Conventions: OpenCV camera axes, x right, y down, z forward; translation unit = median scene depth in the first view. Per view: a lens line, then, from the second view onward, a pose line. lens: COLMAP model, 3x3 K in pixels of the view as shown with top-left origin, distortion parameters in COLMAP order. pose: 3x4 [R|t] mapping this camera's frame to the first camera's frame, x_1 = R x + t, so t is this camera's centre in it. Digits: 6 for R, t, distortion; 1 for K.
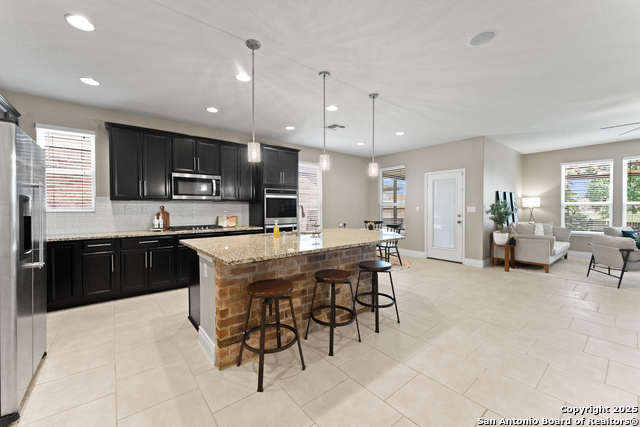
lens RADIAL K [[254.4, 0, 319.9], [0, 254.4, 210.6], [0, 0, 1]] dist [0.000436, 0.000039]
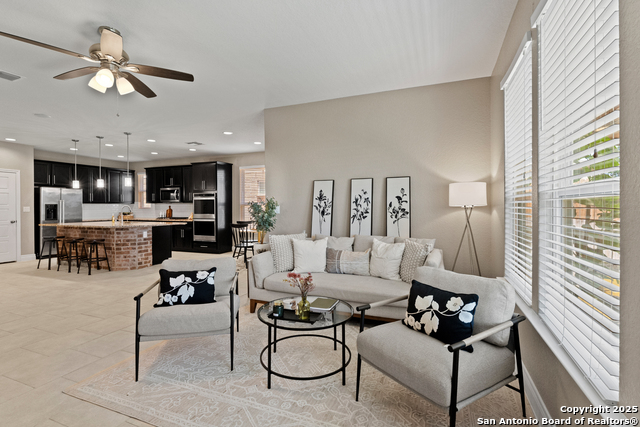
lens RADIAL K [[303.2, 0, 319.5], [0, 303.2, 207.9], [0, 0, 1]] dist [-0.001346, -0.000338]
pose [[0.482984, 0.005830, -0.875610, 1.547059], [-0.007406, 0.999969, 0.002573, -0.013956], [0.875598, 0.005242, 0.483012, 0.749456]]
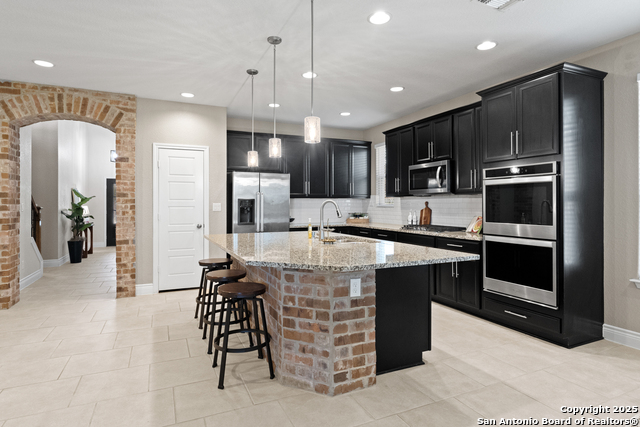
lens RADIAL K [[351.5, 0, 318.7], [0, 351.5, 203.3], [0, 0, 1]] dist [-0.000945, 0.000140]
pose [[-0.250819, 0.000134, -0.968034, 0.594014], [-0.008523, 0.999961, 0.002346, -0.009990], [0.967997, 0.008840, -0.250808, 0.792714]]
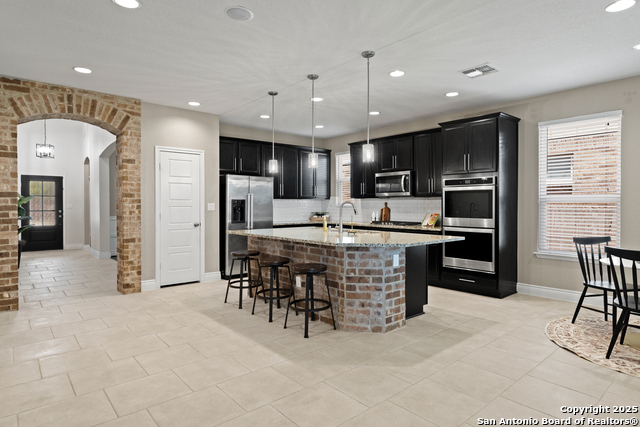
lens RADIAL K [[365.5, 0, 319.9], [0, 365.5, 206.9], [0, 0, 1]] dist [0.000900, -0.000006]
pose [[0.030831, 0.009593, -0.999479, 0.846923], [-0.010916, 0.999898, 0.009260, -0.008393], [0.999465, 0.010625, 0.030932, 0.550767]]
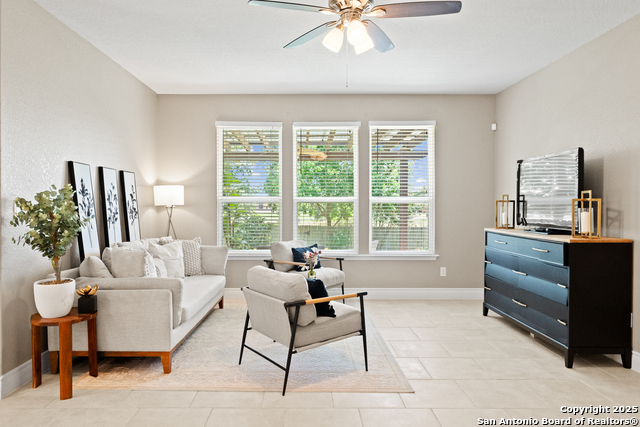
lens RADIAL K [[434.1, 0, 302.8], [0, 434.1, 212.8], [0, 0, 1]] dist [0.000459, 0.001360]
pose [[0.633964, -0.007250, 0.773329, 0.486122], [0.004498, 0.999974, 0.005687, -0.005030], [-0.773350, -0.000127, 0.633980, 0.394241]]
